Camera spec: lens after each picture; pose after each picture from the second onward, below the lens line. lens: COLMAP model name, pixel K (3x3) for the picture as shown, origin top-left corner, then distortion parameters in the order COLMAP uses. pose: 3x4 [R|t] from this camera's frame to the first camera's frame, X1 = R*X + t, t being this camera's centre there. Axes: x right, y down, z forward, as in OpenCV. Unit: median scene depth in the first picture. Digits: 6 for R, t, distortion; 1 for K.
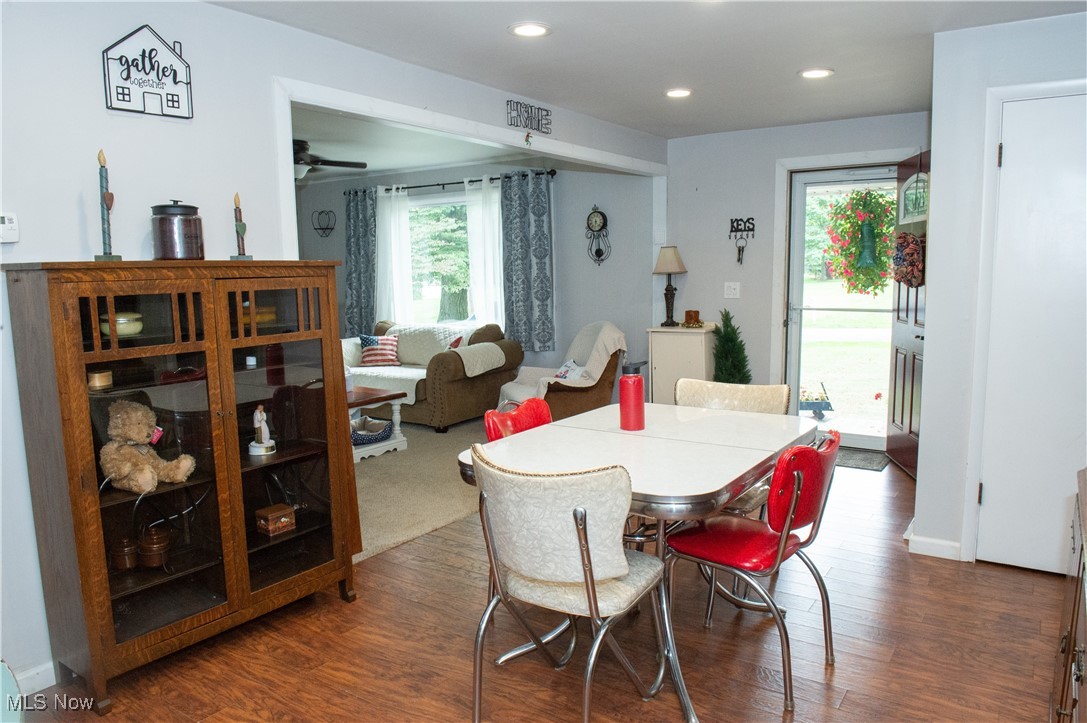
lens RADIAL K [[743.1, 0, 547.7], [0, 743.1, 371.3], [0, 0, 1]] dist [-0.040594, -0.004841]
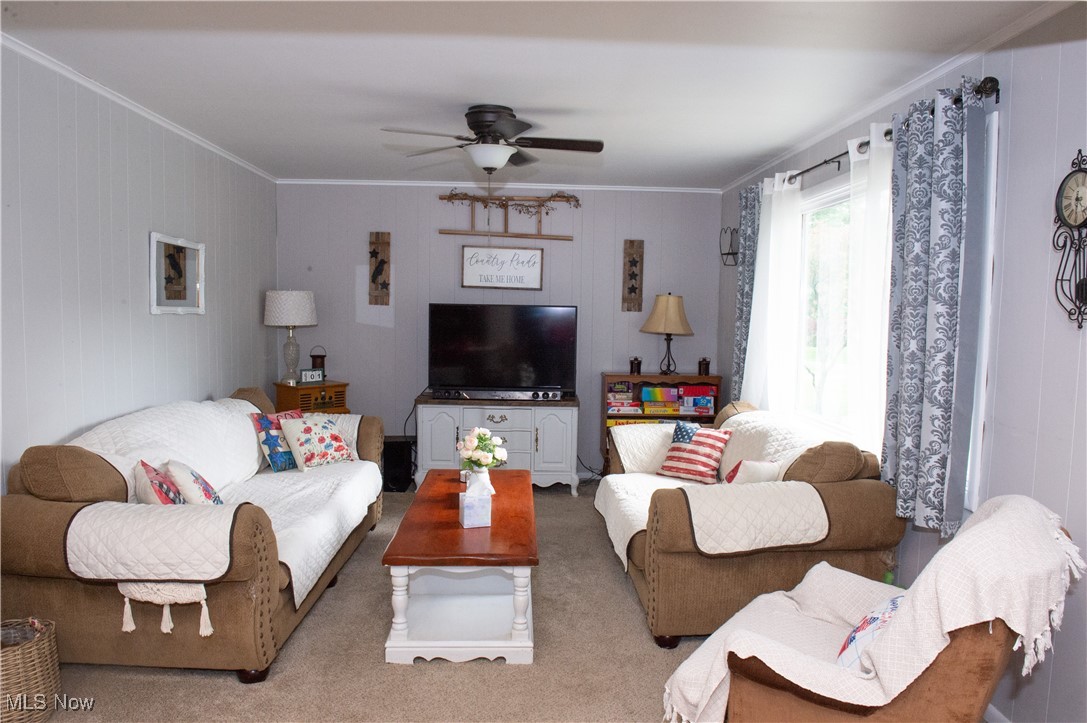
lens RADIAL K [[743.1, 0, 547.7], [0, 743.1, 371.3], [0, 0, 1]] dist [-0.040594, -0.004841]
pose [[0.599529, 0.088051, -0.795495, 0.174084], [-0.126306, 0.991884, 0.014598, -0.088915], [0.790324, 0.091724, 0.605785, 0.558490]]
